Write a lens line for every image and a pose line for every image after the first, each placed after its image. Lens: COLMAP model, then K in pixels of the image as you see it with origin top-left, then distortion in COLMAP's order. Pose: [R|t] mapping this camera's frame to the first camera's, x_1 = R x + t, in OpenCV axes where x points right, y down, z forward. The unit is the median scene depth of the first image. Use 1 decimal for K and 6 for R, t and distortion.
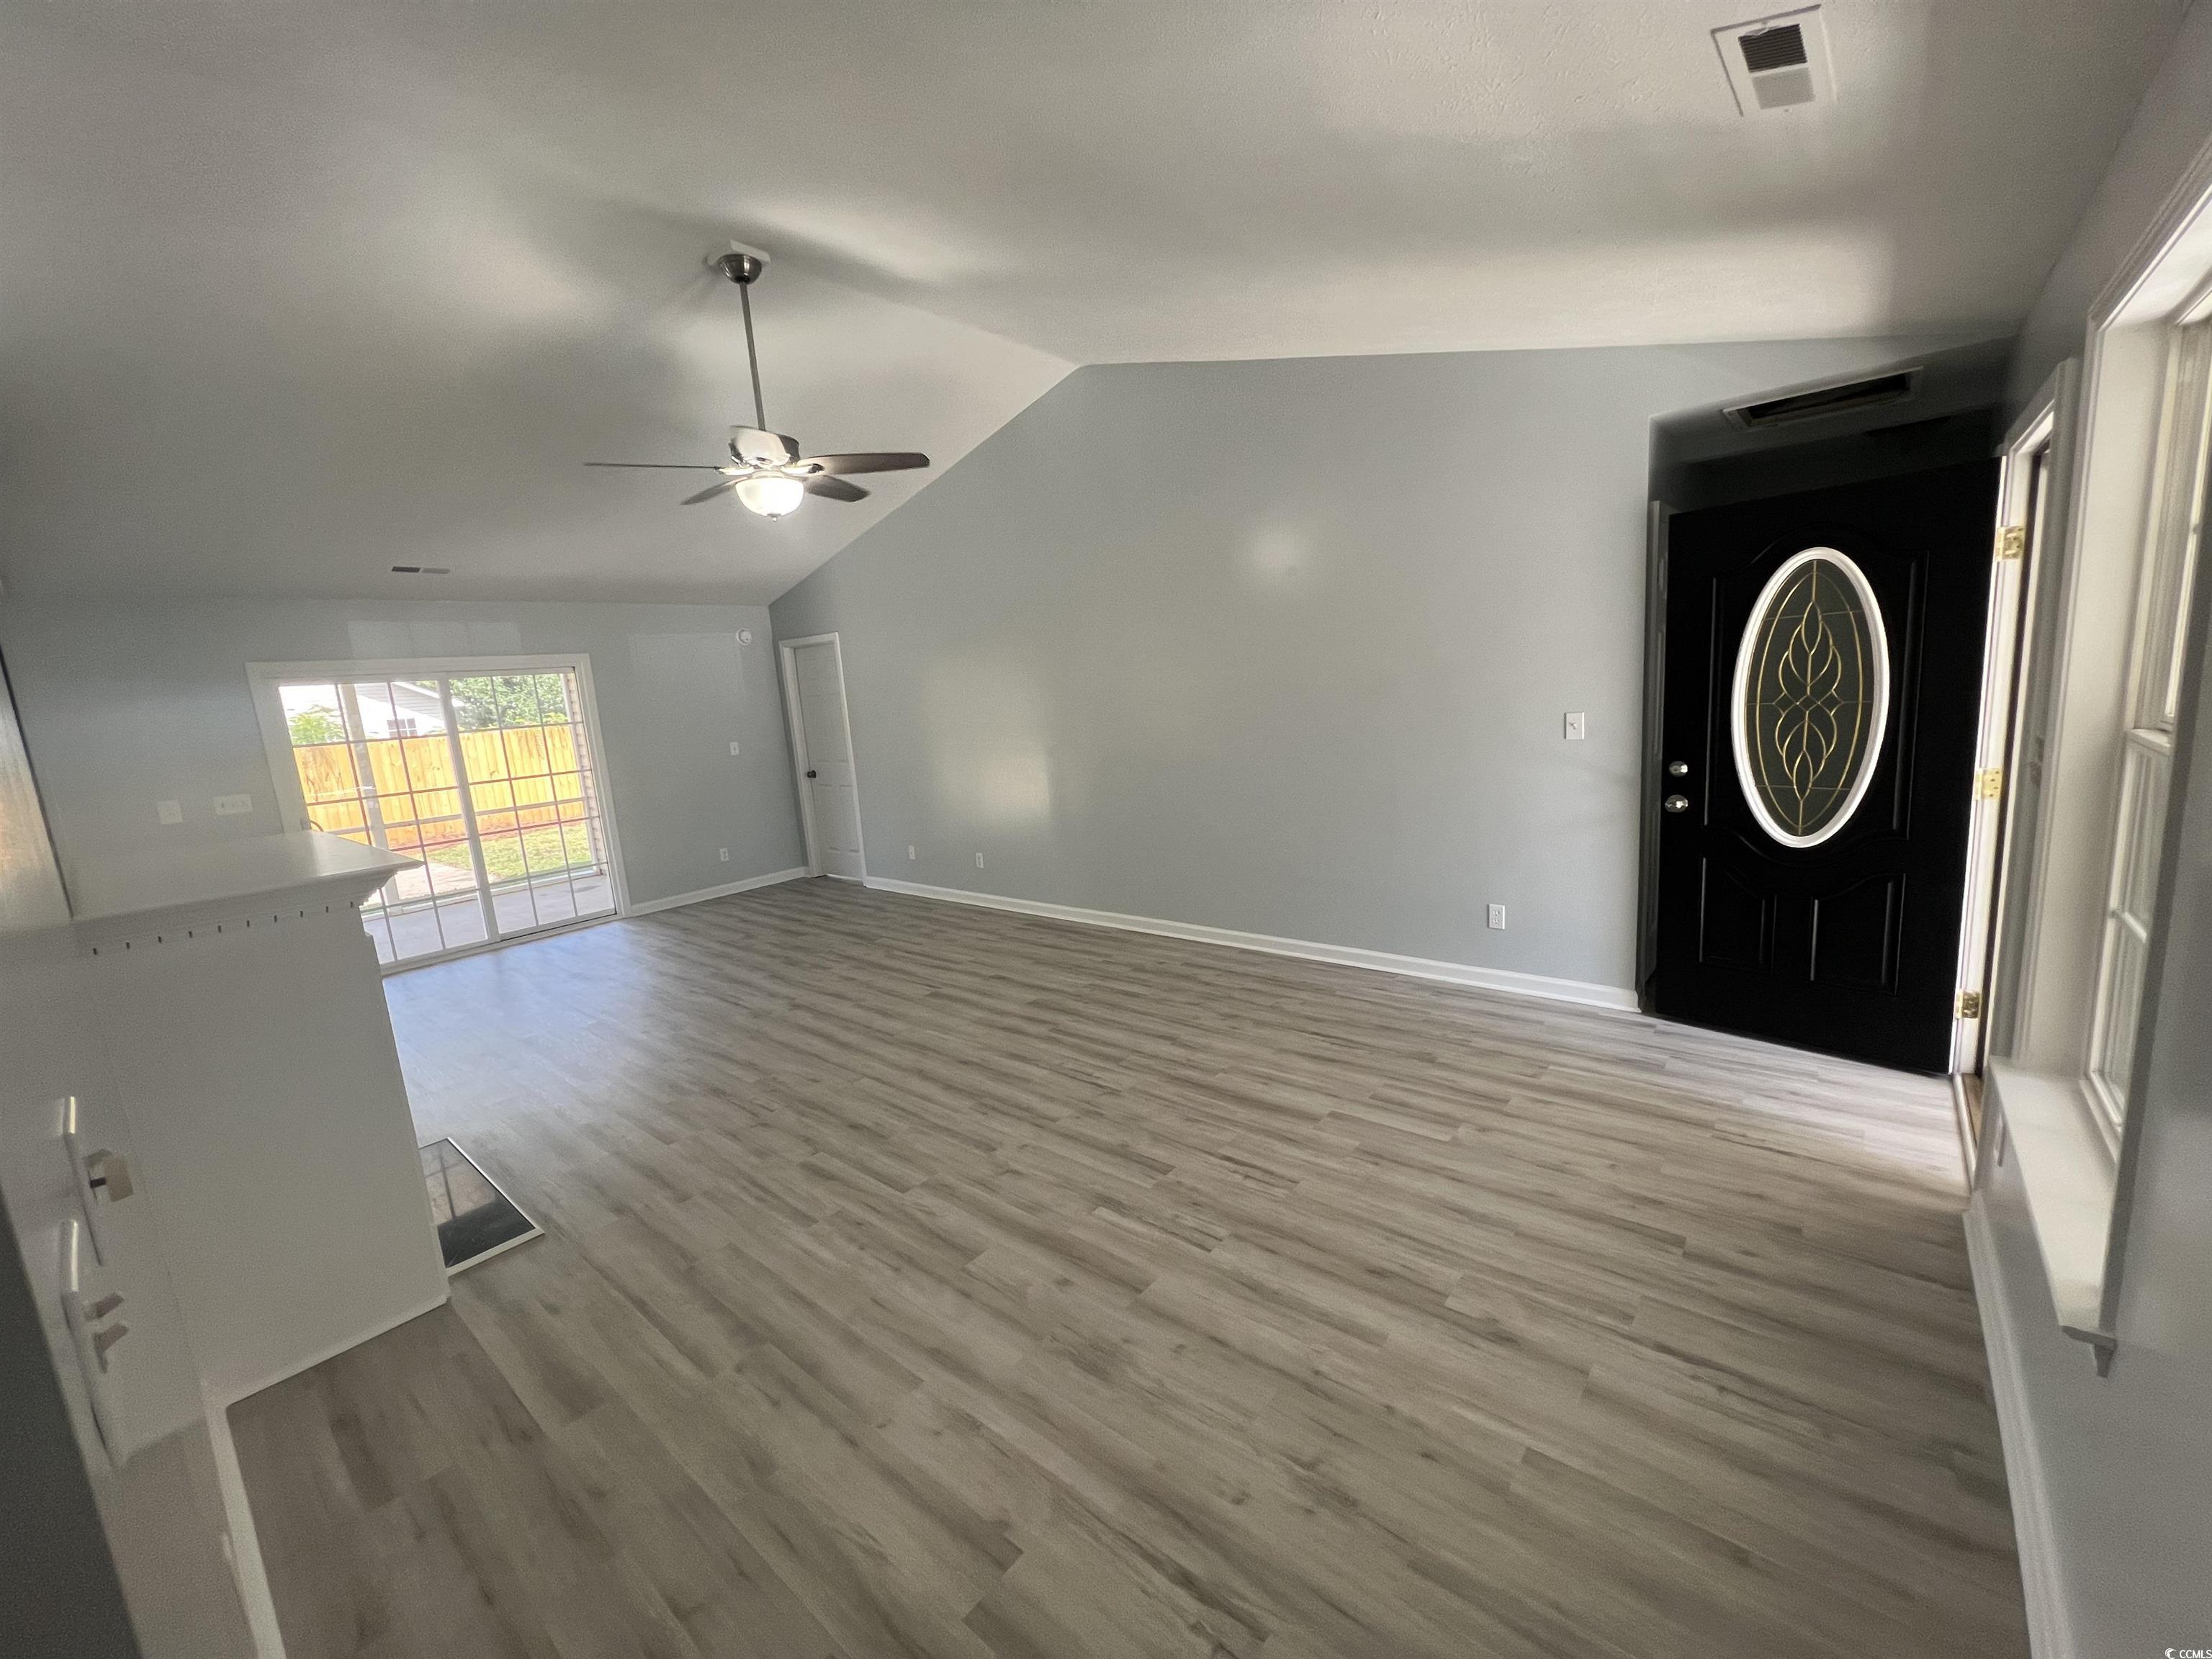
lens RADIAL K [[886.8, 0, 1110.4], [0, 886.8, 830.9], [0, 0, 1]] dist [-0.001992, 0.000567]
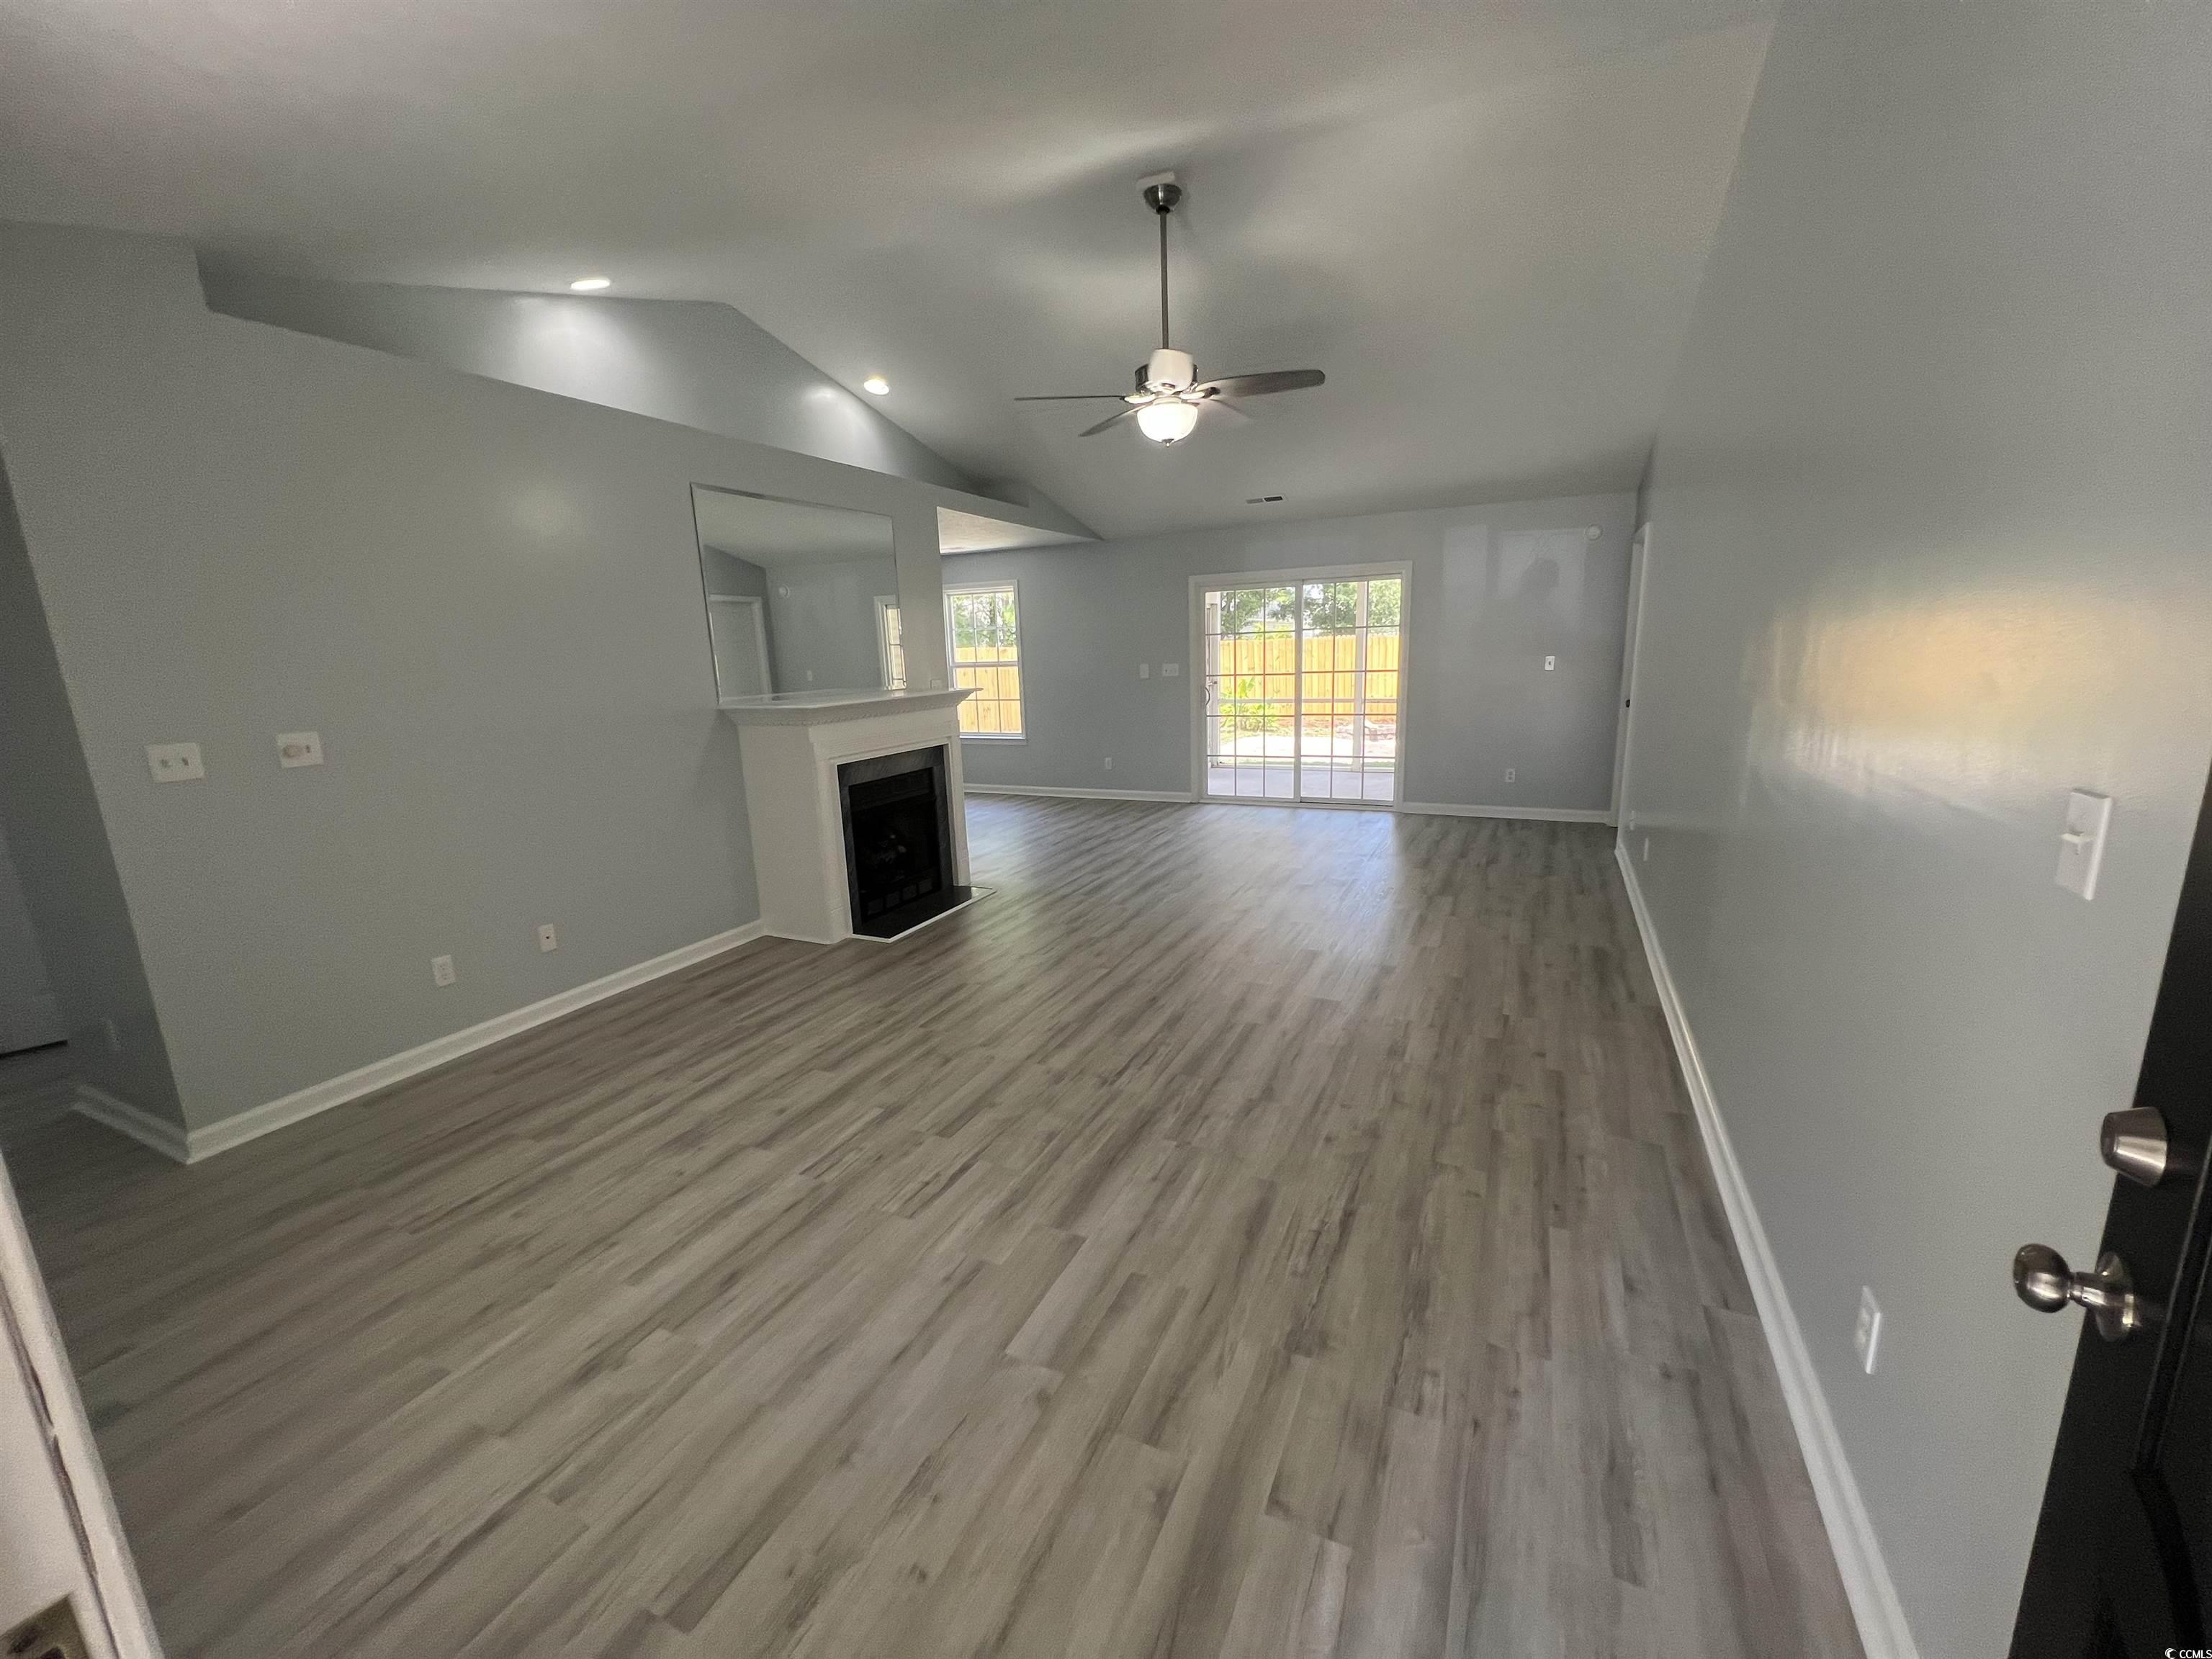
lens RADIAL K [[886.8, 0, 1102.5], [0, 886.8, 838.5], [0, 0, 1]] dist [-0.001992, 0.000567]
pose [[0.246185, 0.270842, -0.930611, 0.801086], [-0.147279, 0.959466, 0.240278, -0.163204], [0.957967, 0.077906, 0.276096, 0.757356]]
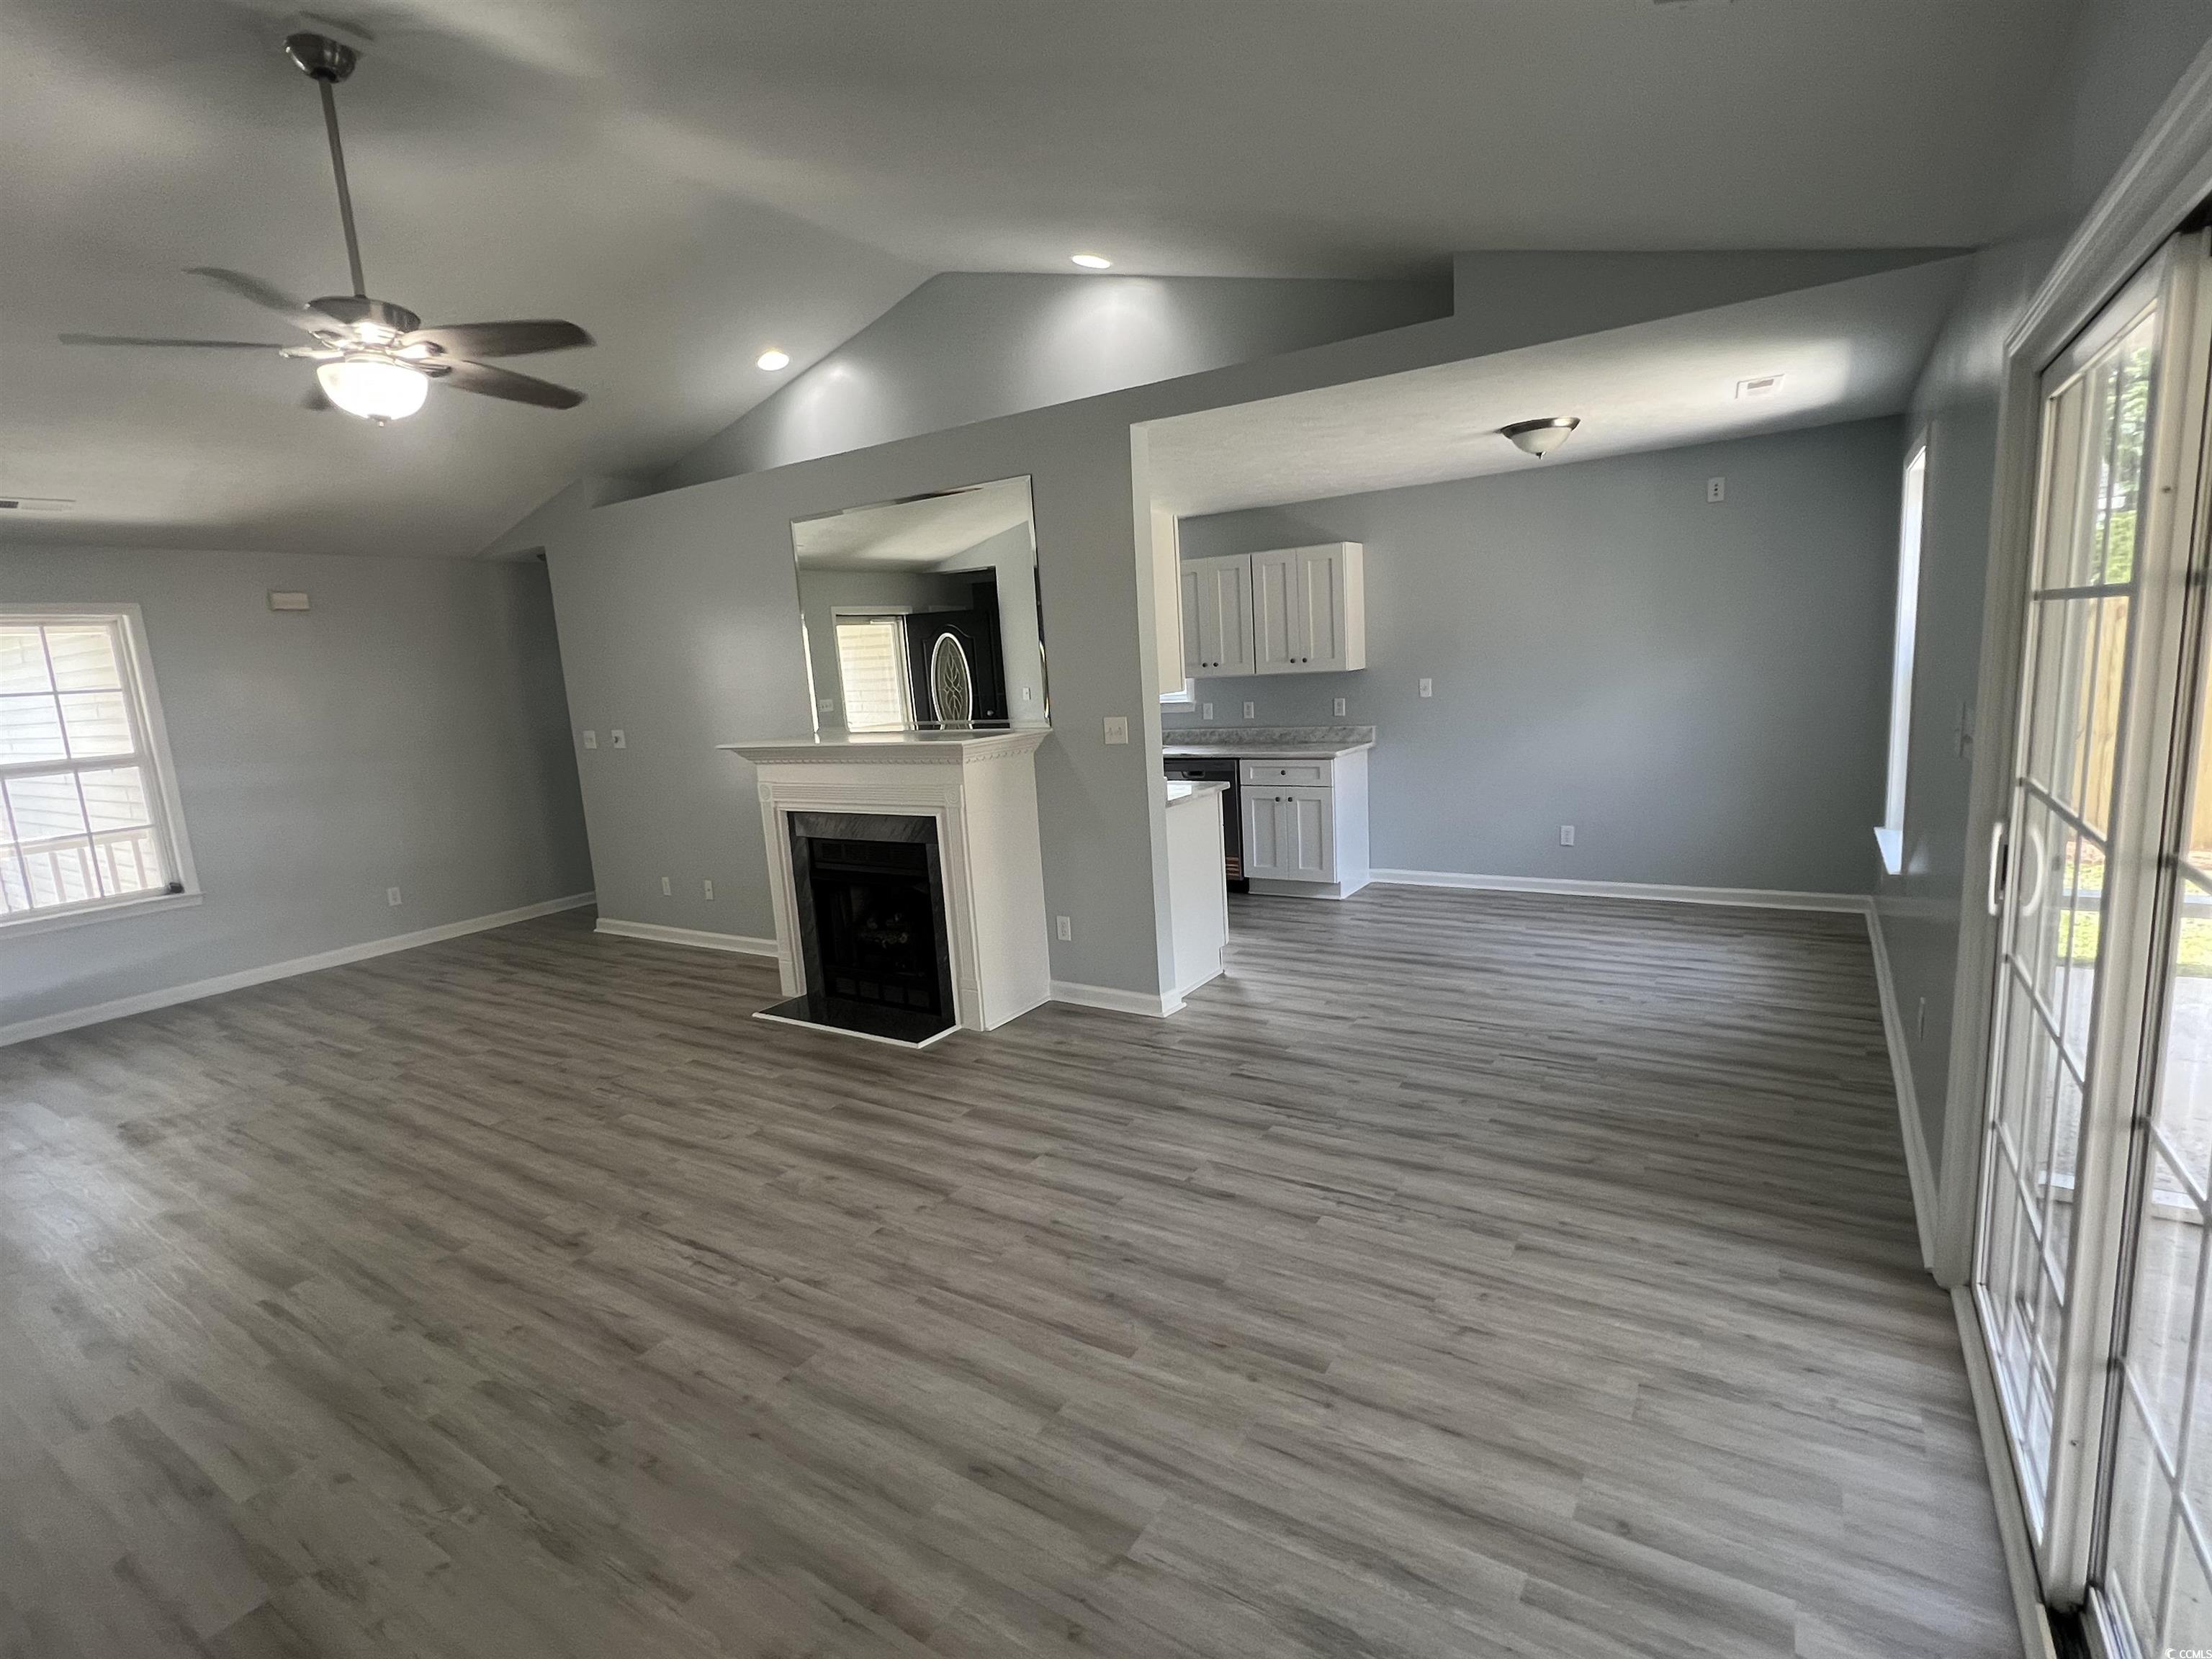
lens RADIAL K [[1073.9, 0, 1093.4], [0, 1073.9, 827.5], [0, 0, 1]] dist [0.002833, 0.000439]
pose [[-0.984952, 0.149710, -0.086349, -0.909424], [0.114408, 0.939286, 0.323501, -0.296894], [0.129537, 0.308754, -0.942280, 2.220225]]
